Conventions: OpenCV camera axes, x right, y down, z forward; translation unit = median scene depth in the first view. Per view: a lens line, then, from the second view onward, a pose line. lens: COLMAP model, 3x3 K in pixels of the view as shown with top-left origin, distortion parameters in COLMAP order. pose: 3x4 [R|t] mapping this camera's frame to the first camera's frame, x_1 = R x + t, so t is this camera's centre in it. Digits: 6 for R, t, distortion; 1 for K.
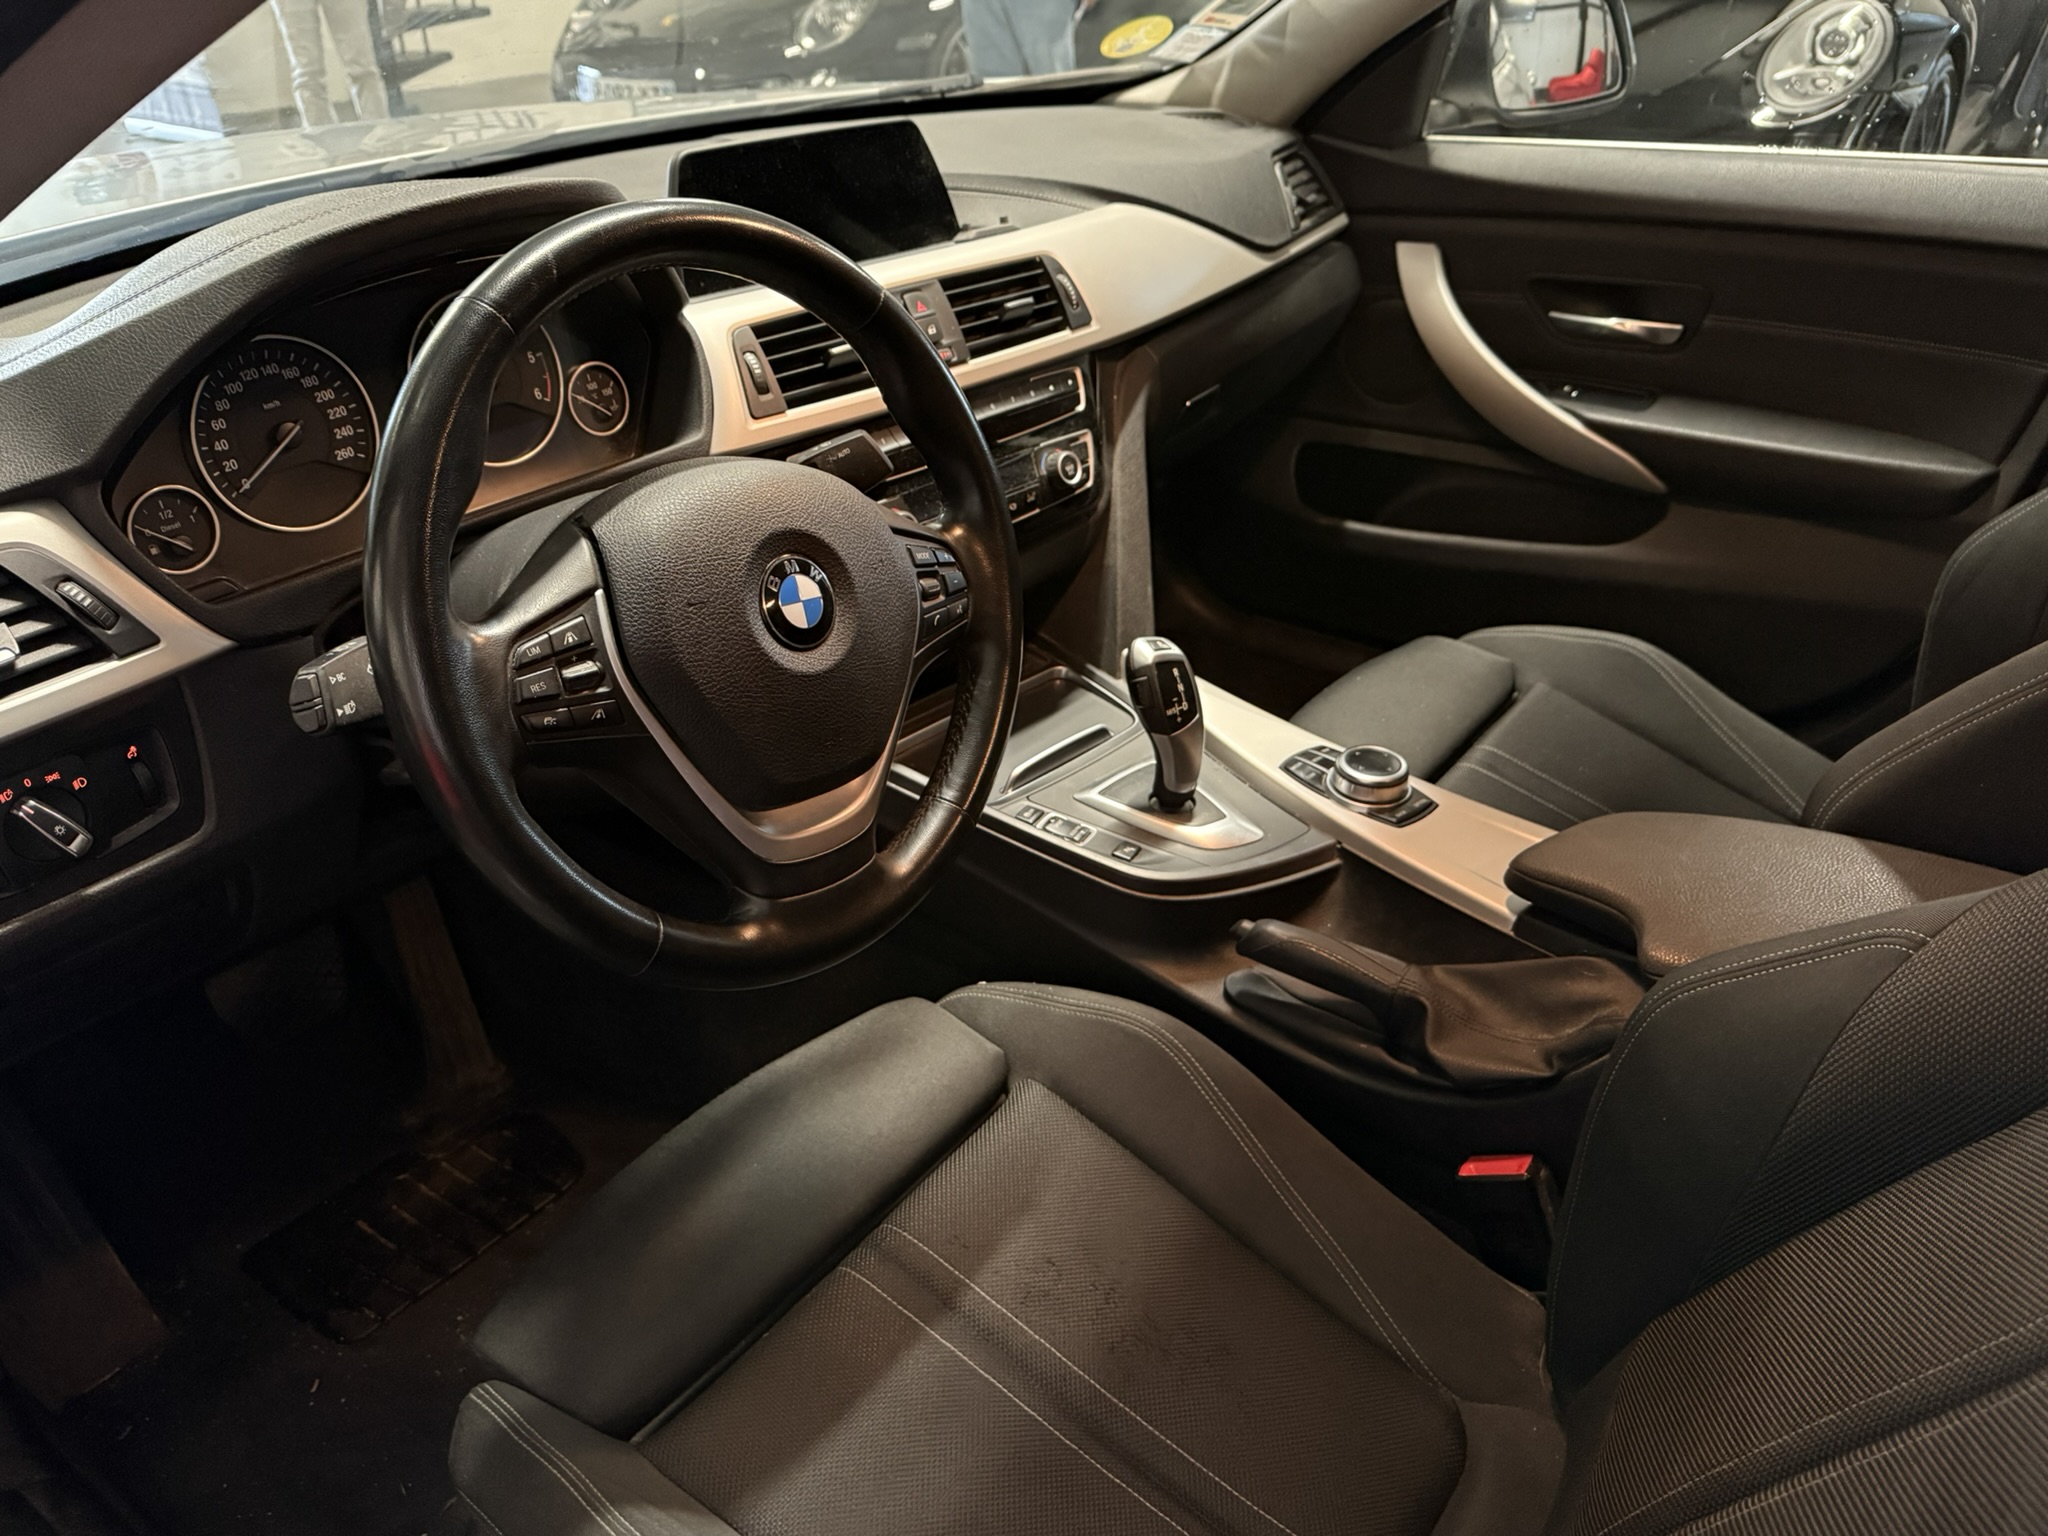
lens RADIAL K [[1616.7, 0, 981.3], [0, 1616.7, 802.1], [0, 0, 1]] dist [0.169188, -0.291737]
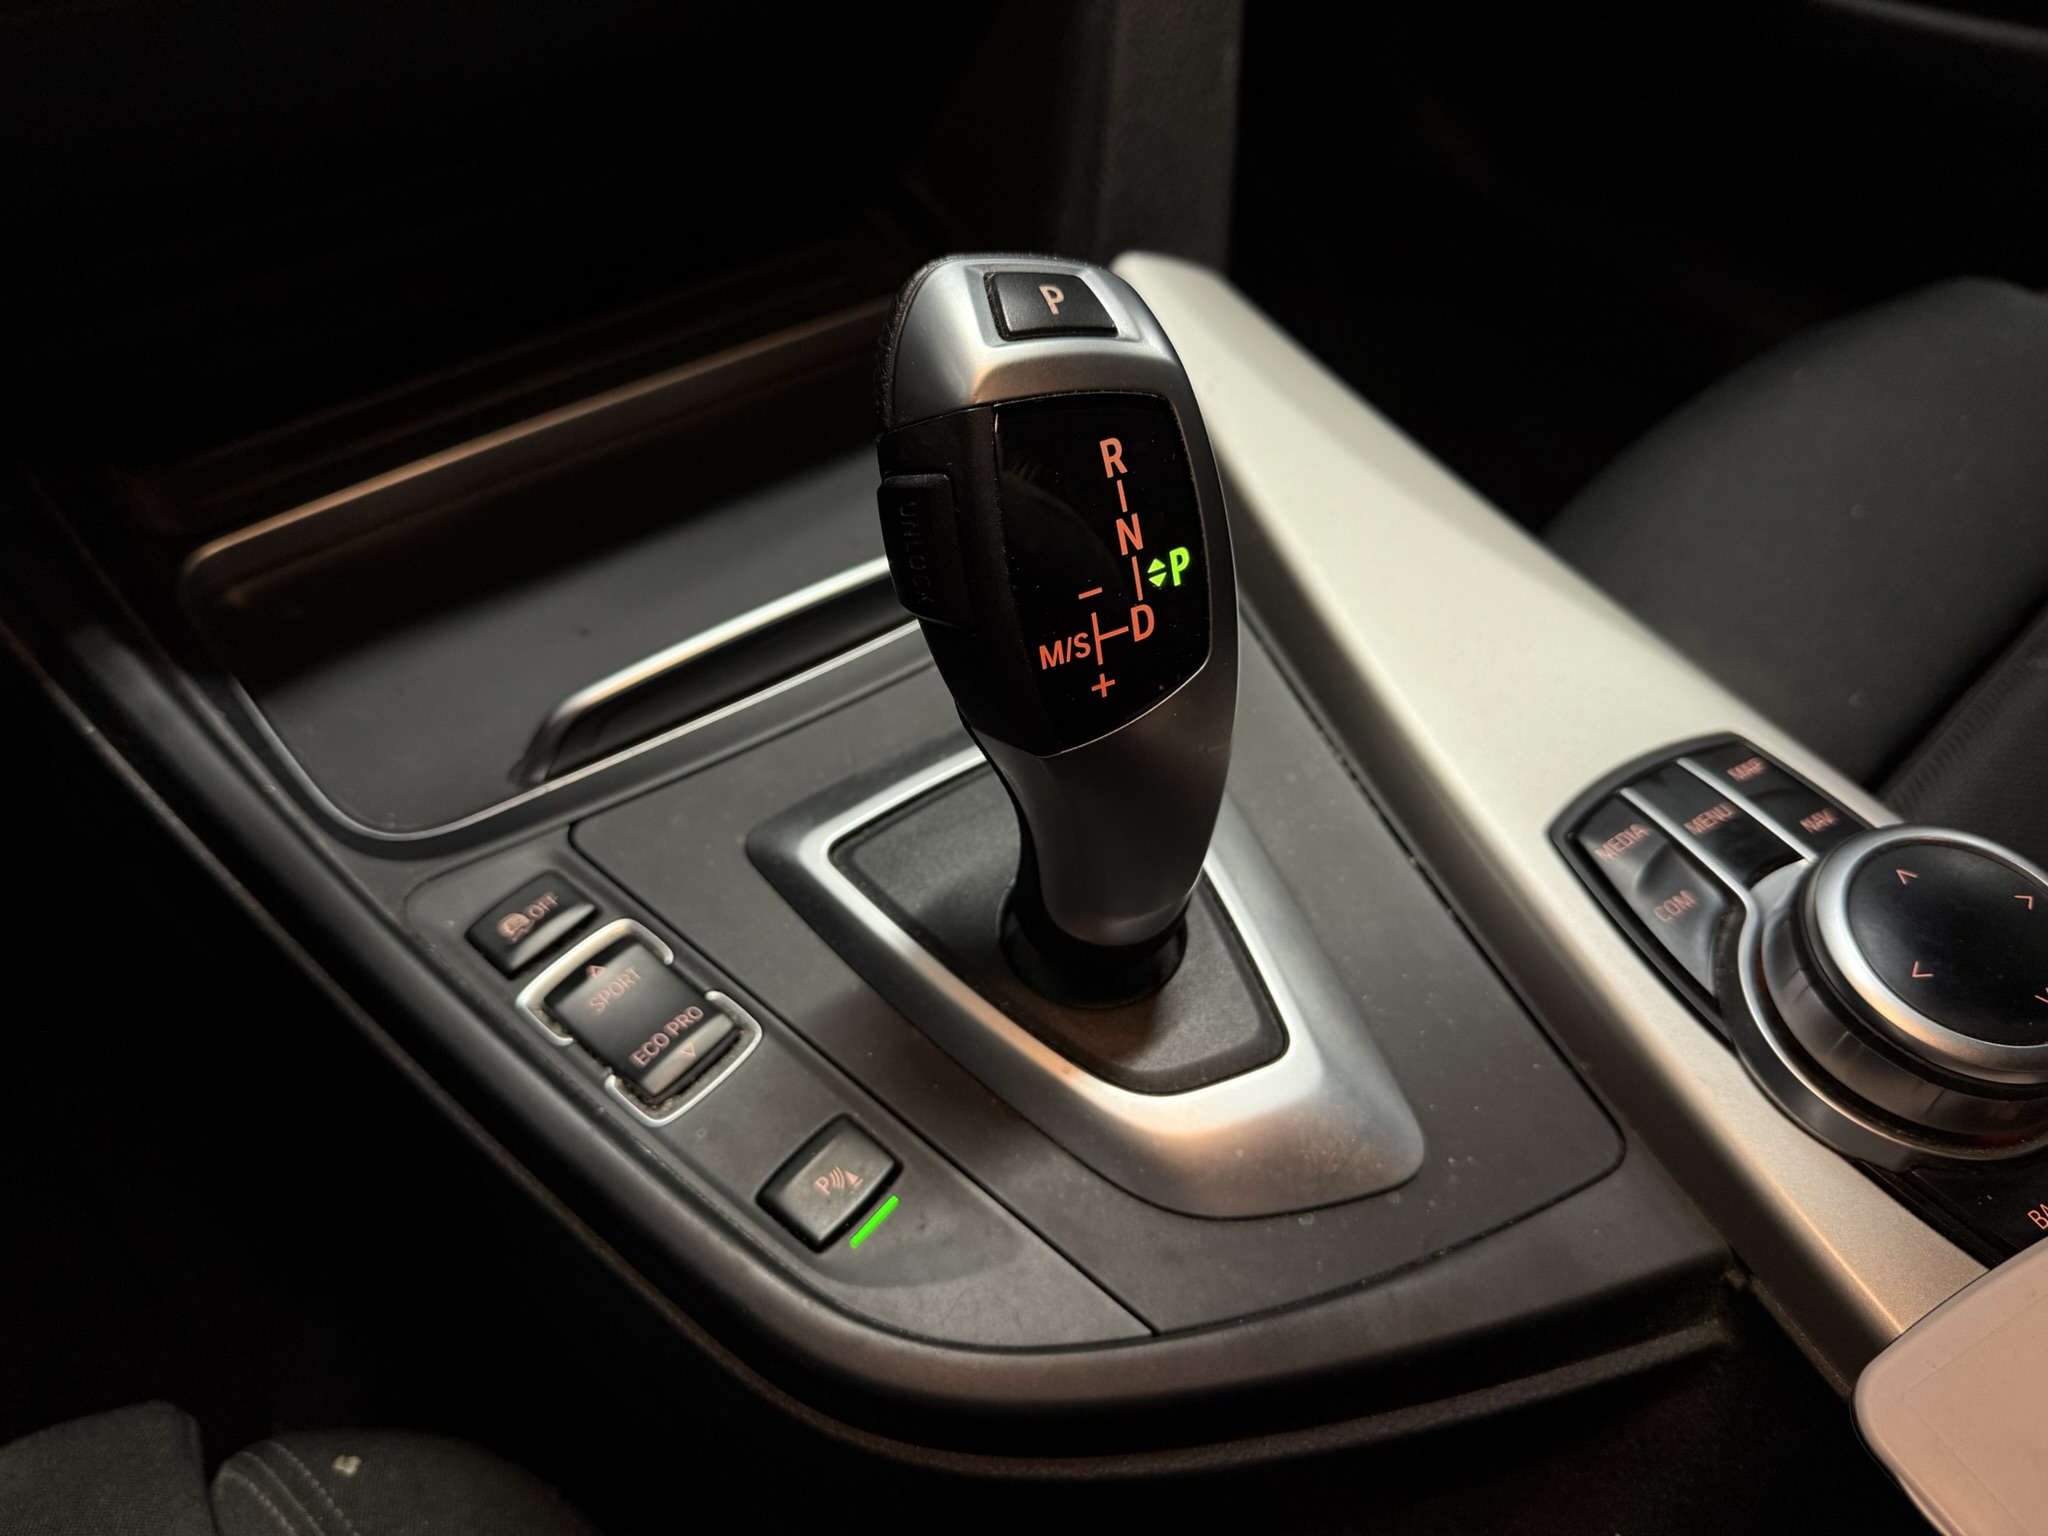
lens RADIAL K [[1419.5, 0, 990.6], [0, 1419.5, 763.5], [0, 0, 1]] dist [0.053543, -0.058240]
pose [[0.981322, 0.136257, -0.135802, 0.130755], [-0.089921, 0.948947, 0.302346, -0.093486], [0.170065, -0.284487, 0.943475, 0.798924]]
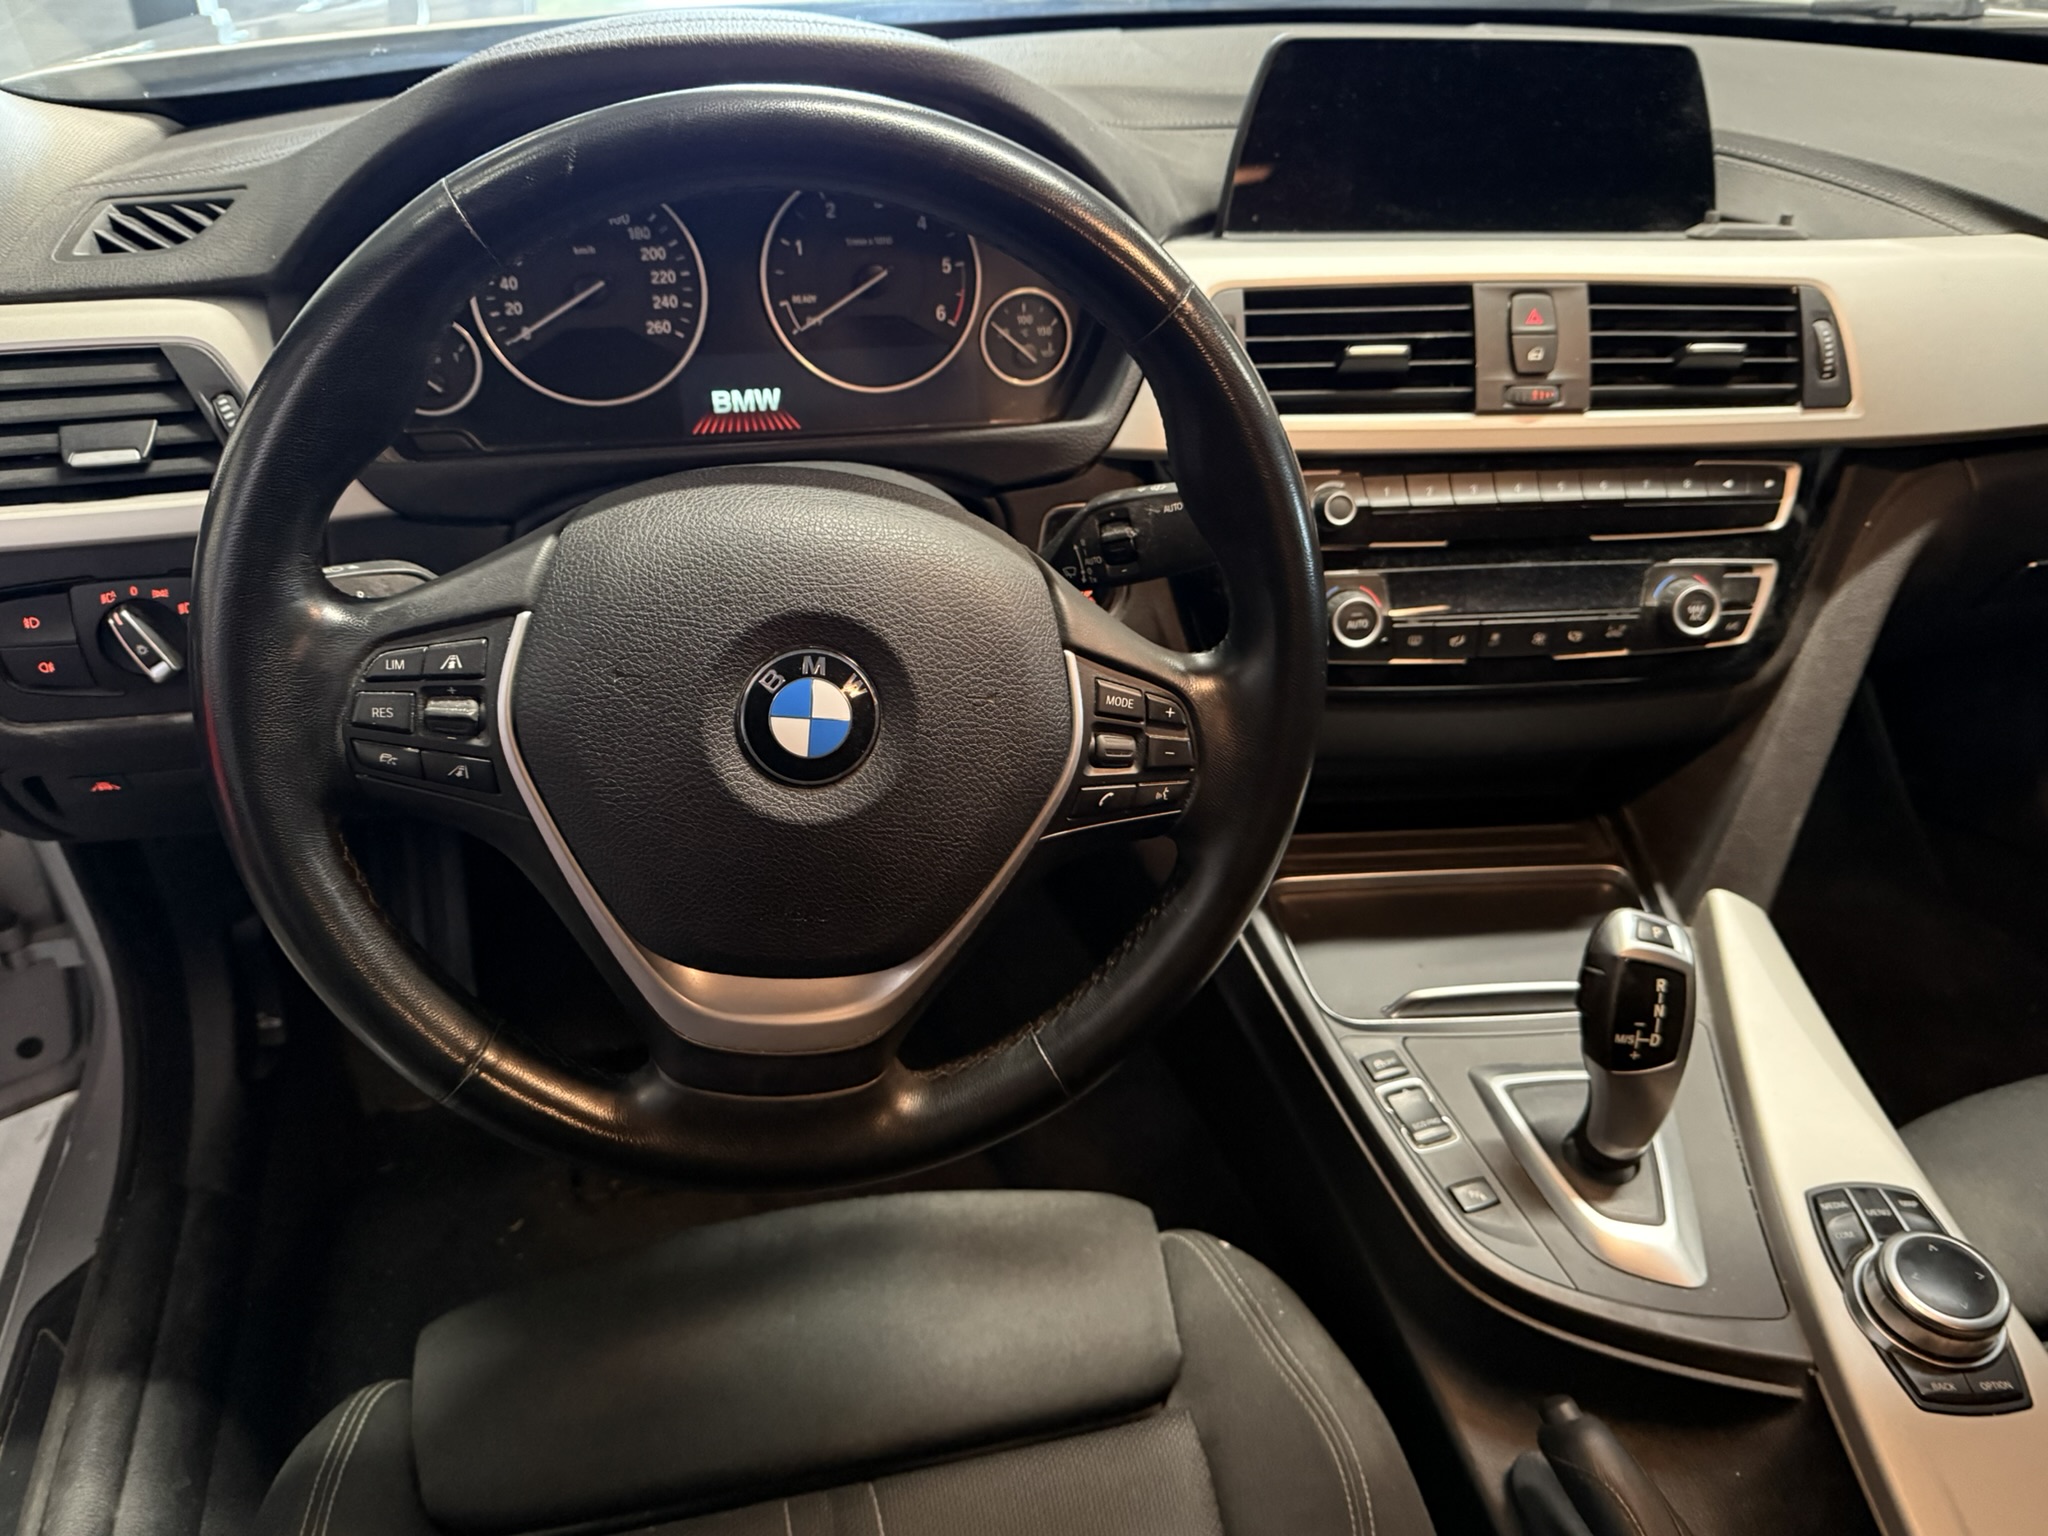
lens RADIAL K [[1595.1, 0, 1024.0], [0, 1595.1, 768.0], [0, 0, 1]] dist [0.055103, -0.091521]
pose [[0.770383, 0.395690, -0.499940, 0.201041], [-0.356435, 0.917426, 0.176870, -0.173452], [0.528643, 0.041938, 0.847807, 0.338048]]
